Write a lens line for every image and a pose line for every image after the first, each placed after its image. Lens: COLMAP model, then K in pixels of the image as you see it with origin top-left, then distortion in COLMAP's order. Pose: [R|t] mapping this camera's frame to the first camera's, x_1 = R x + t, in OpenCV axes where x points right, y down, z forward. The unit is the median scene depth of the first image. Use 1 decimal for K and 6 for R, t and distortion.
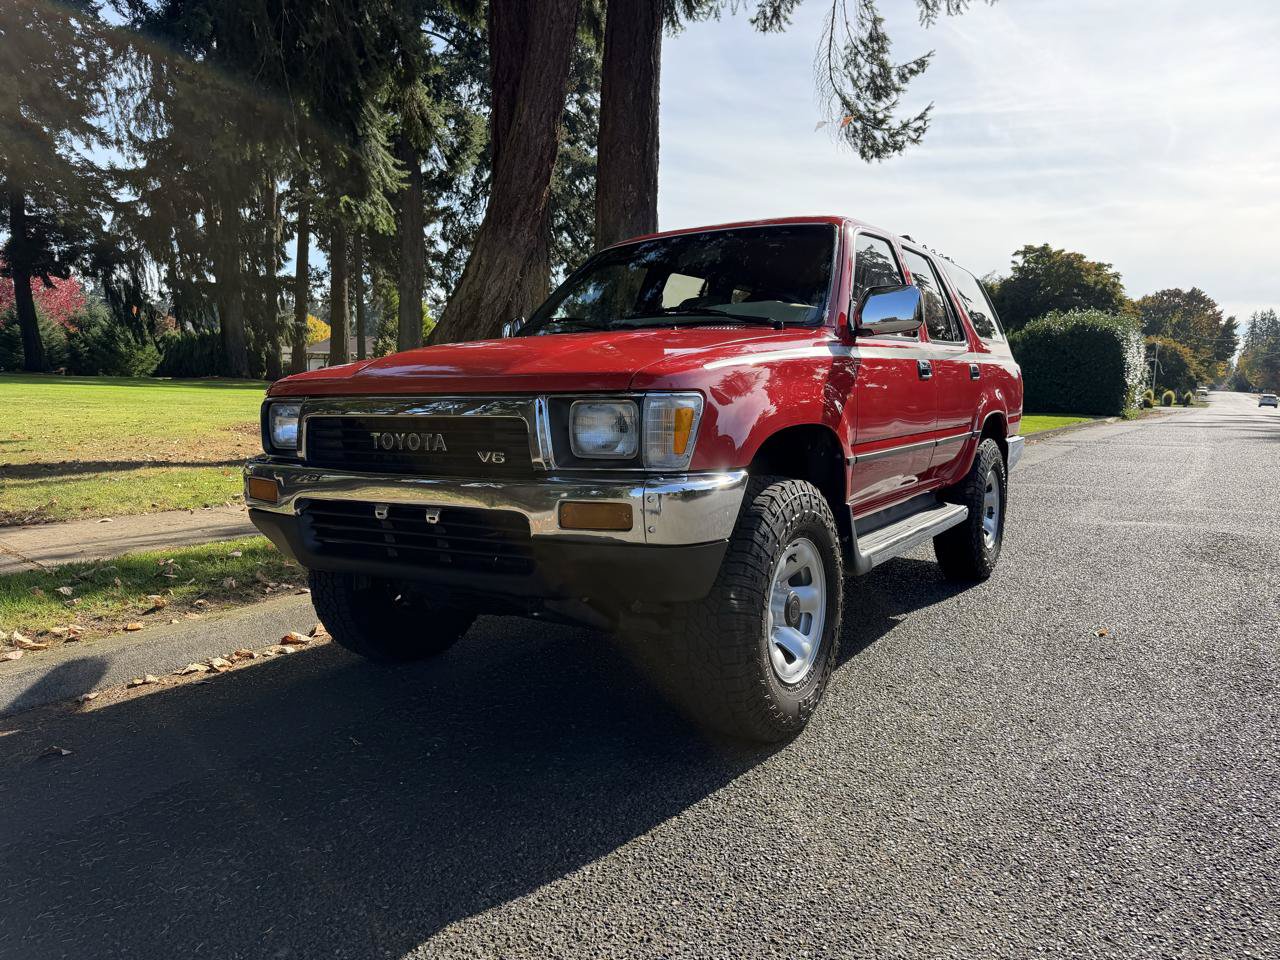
lens RADIAL K [[924.6, 0, 640.0], [0, 924.6, 480.0], [0, 0, 1]] dist [0.027888, -0.036076]
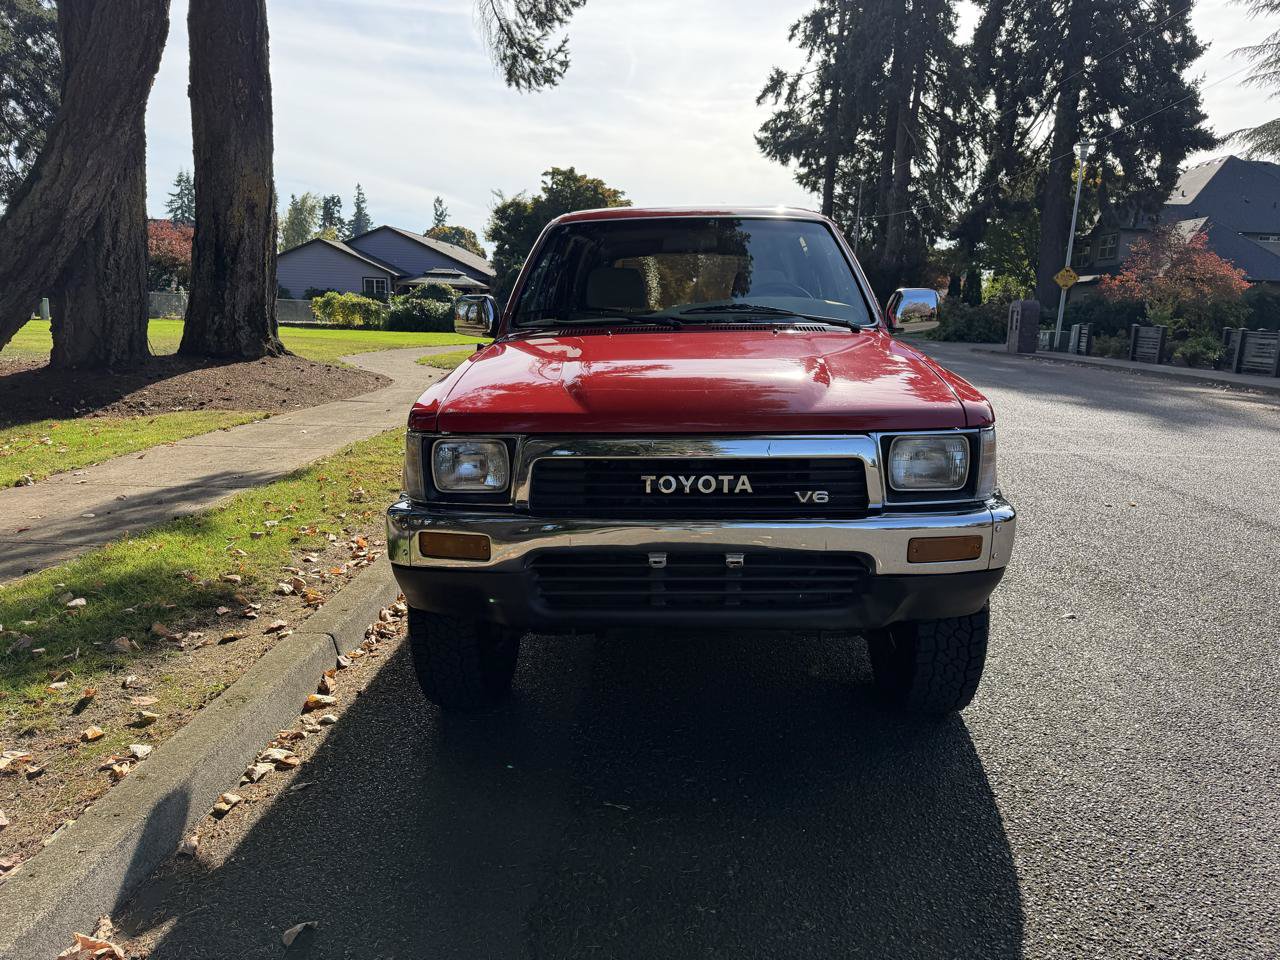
lens RADIAL K [[919.3, 0, 663.9], [0, 919.3, 483.9], [0, 0, 1]] dist [0.036186, -0.050130]
pose [[0.854531, -0.095264, 0.510590, -0.195438], [0.042809, 0.992609, 0.113551, -0.038542], [-0.517634, -0.075175, 0.852293, 0.060902]]
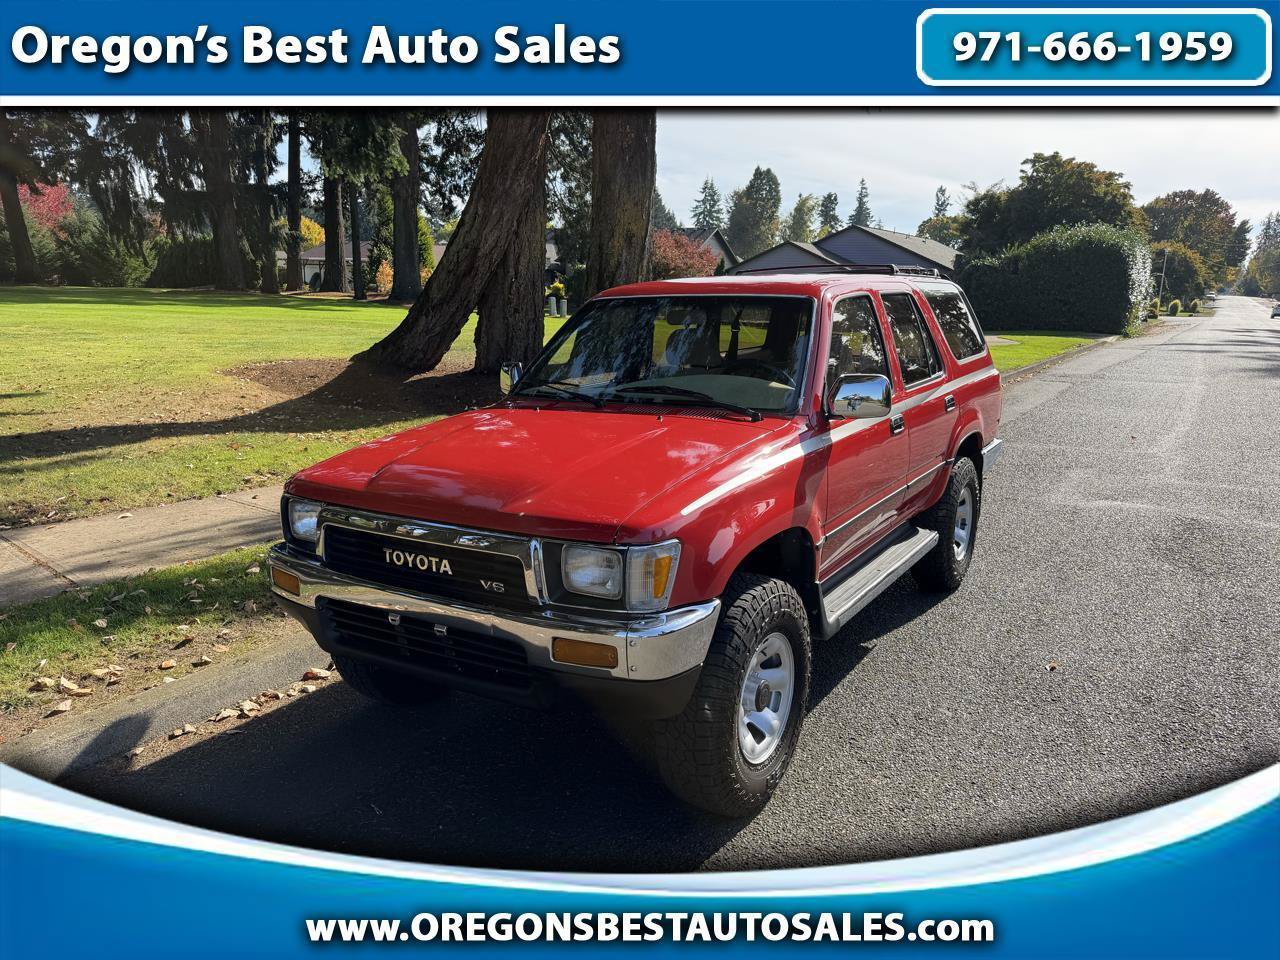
lens RADIAL K [[924.6, 0, 640.0], [0, 924.6, 480.0], [0, 0, 1]] dist [0.027888, -0.036076]
pose [[0.999999, 0.001262, -0.000611, 0.004691], [-0.001189, 0.994228, 0.107285, -0.067288], [0.000742, -0.107284, 0.994228, -0.024736]]
